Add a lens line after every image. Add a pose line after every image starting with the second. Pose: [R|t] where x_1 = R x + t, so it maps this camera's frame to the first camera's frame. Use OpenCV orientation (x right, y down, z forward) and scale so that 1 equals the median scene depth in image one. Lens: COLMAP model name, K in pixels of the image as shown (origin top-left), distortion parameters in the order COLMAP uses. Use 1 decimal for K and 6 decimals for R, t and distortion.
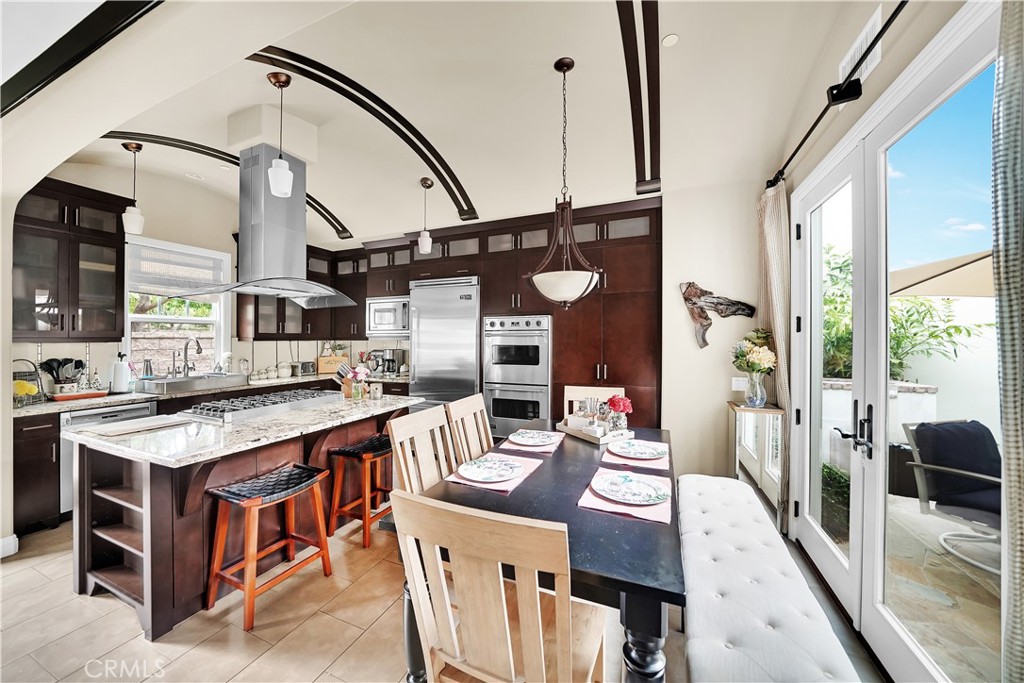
lens RADIAL K [[371.7, 0, 514.7], [0, 371.7, 339.2], [0, 0, 1]] dist [-0.017778, 0.000082]
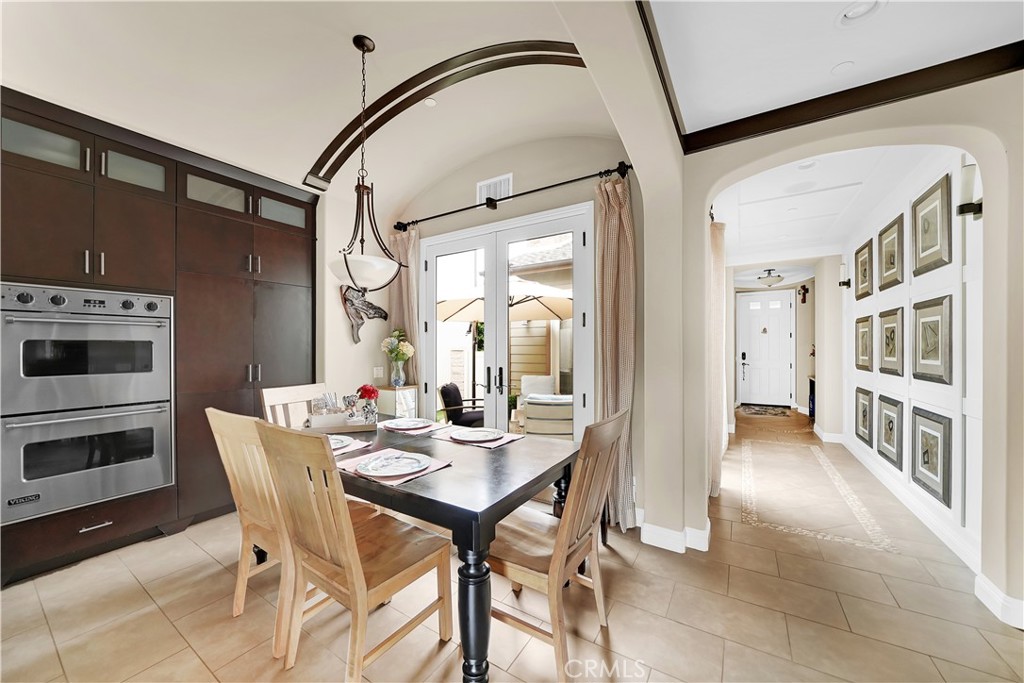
lens RADIAL K [[358.6, 0, 509.6], [0, 358.6, 347.1], [0, 0, 1]] dist [-0.000322, -0.000012]
pose [[0.188524, -0.001598, 0.982067, -0.508419], [0.003824, 0.999992, 0.000894, 0.035034], [-0.982061, 0.003587, 0.188528, 0.318462]]
